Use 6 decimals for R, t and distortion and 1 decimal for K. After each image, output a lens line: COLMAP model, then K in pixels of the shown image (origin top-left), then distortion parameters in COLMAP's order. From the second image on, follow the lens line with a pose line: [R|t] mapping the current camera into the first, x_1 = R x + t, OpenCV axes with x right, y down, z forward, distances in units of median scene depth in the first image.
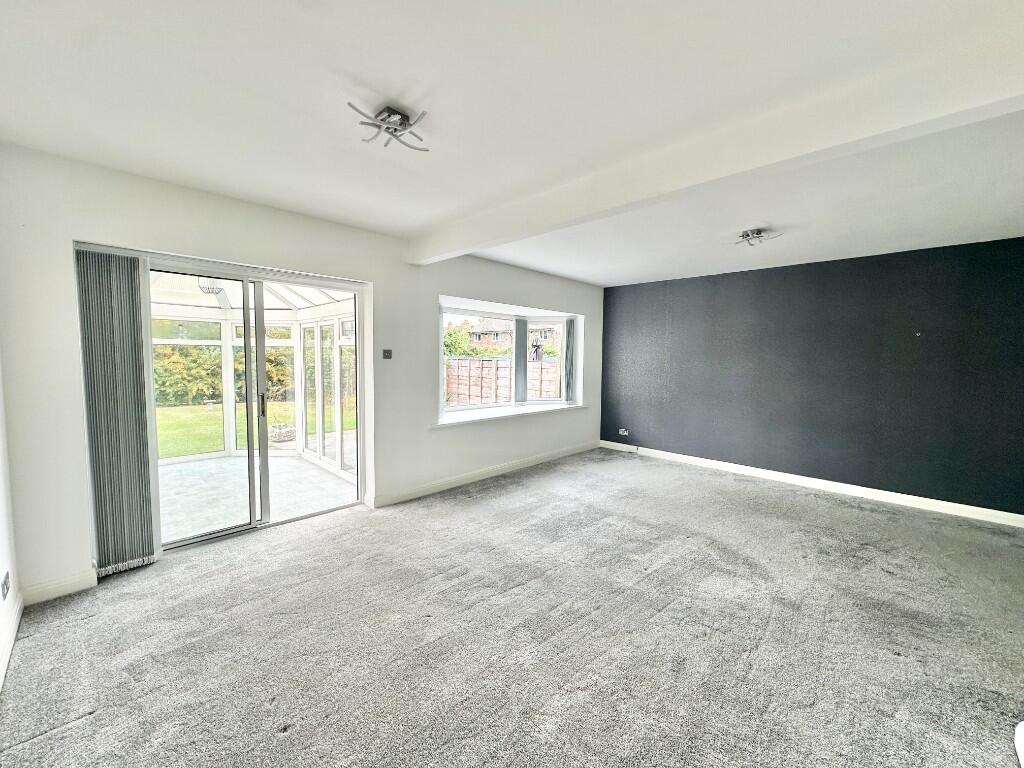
lens RADIAL K [[409.1, 0, 512.8], [0, 409.1, 384.3], [0, 0, 1]] dist [-0.002000, -0.000801]
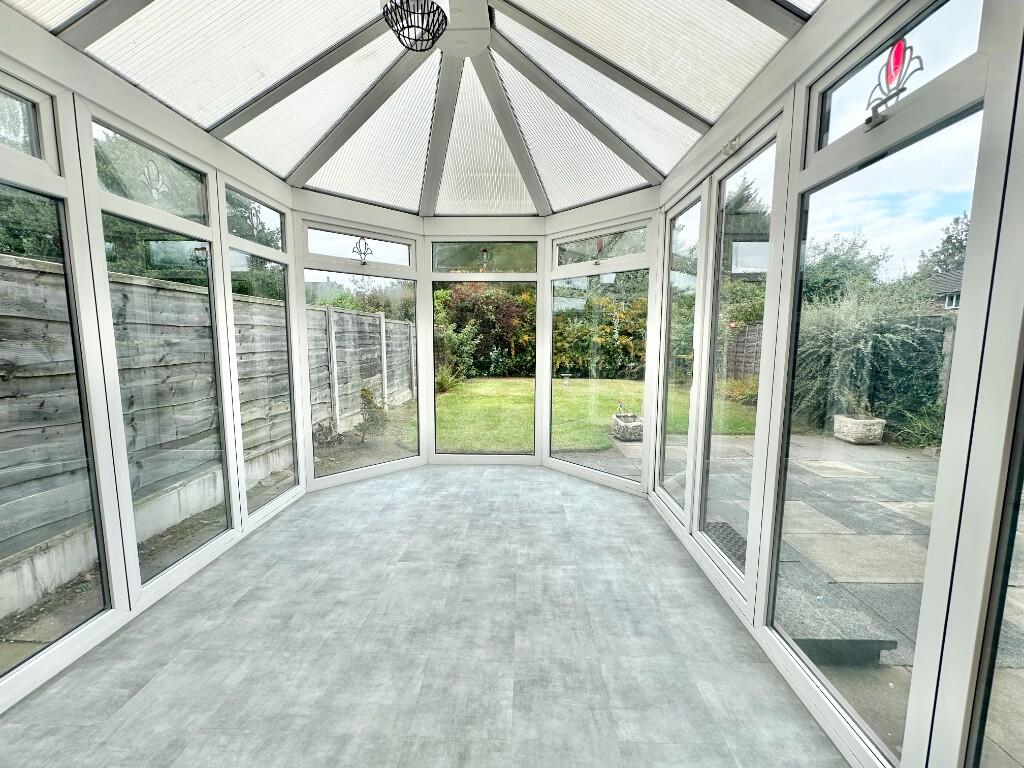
lens RADIAL K [[409.1, 0, 512.8], [0, 409.1, 384.3], [0, 0, 1]] dist [-0.002000, -0.000801]
pose [[0.678353, 0.072913, -0.731109, -0.122078], [-0.040150, 0.997256, 0.062204, 0.007977], [0.733638, -0.012842, 0.679419, 0.239445]]
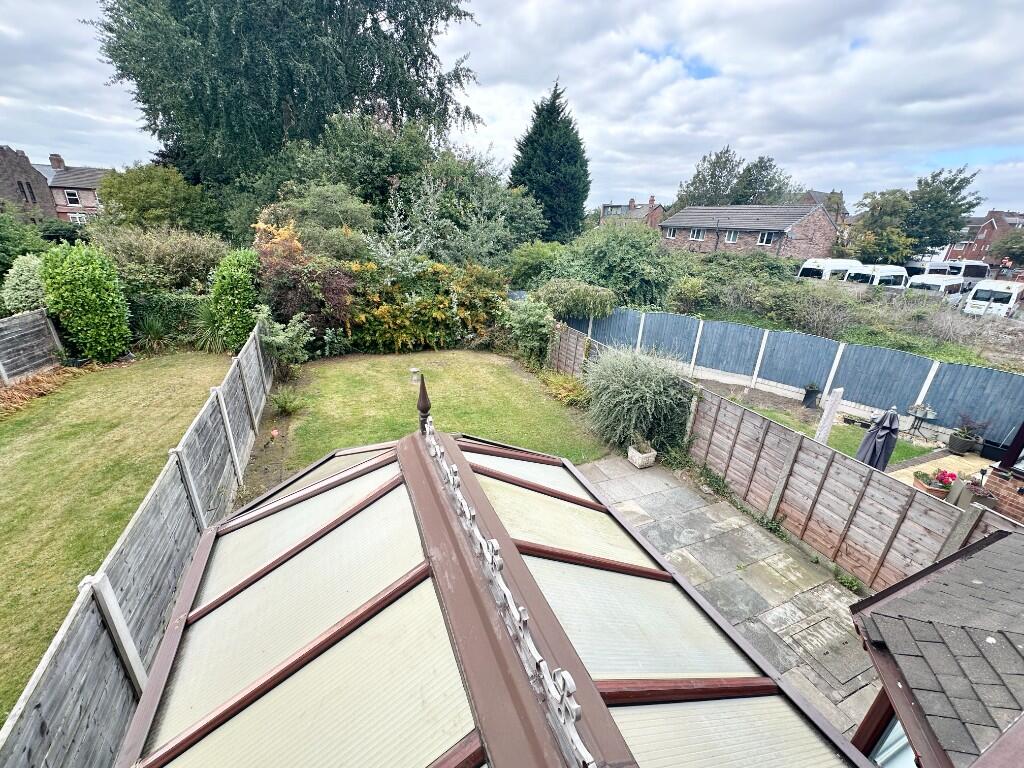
lens RADIAL K [[406.3, 0, 515.5], [0, 406.3, 383.5], [0, 0, 1]] dist [0.002671, -0.000009]
pose [[0.925357, 0.169706, -0.338989, -0.169373], [-0.061798, 0.949771, 0.306784, -0.203117], [0.374025, -0.262936, 0.889365, 0.203705]]
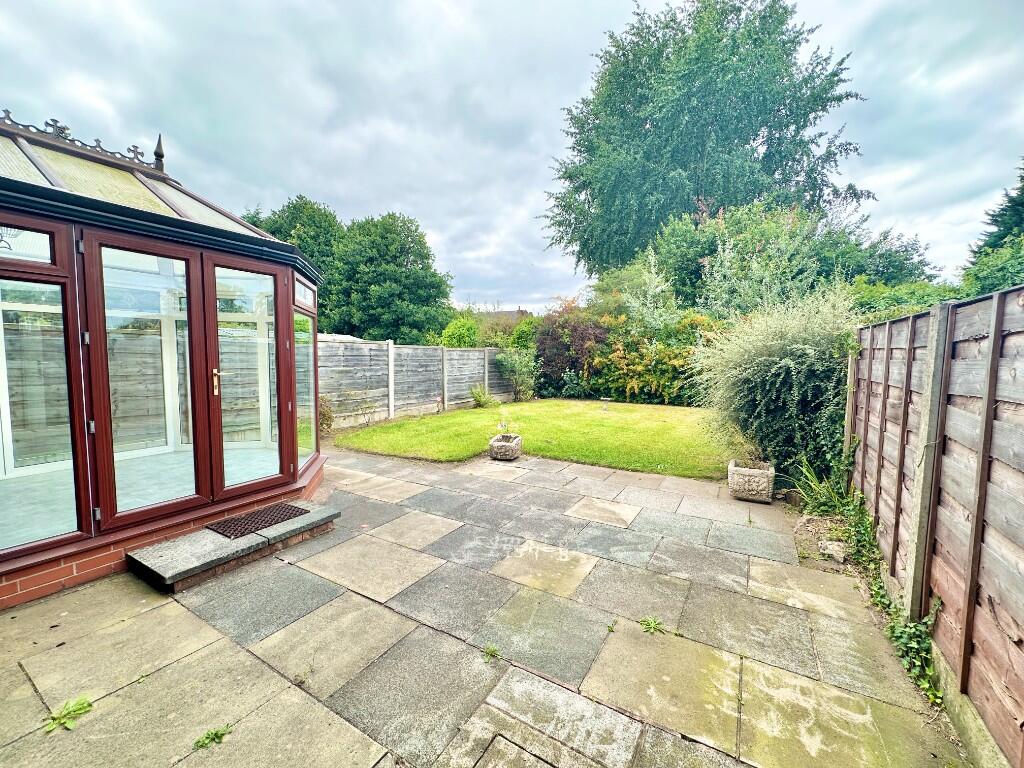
lens RADIAL K [[409.1, 0, 512.8], [0, 409.1, 384.3], [0, 0, 1]] dist [-0.002000, -0.000801]
pose [[0.229587, 0.048335, -0.972087, 0.071919], [-0.061651, 0.997483, 0.035037, -0.008095], [0.971334, 0.051886, 0.231989, 0.511554]]
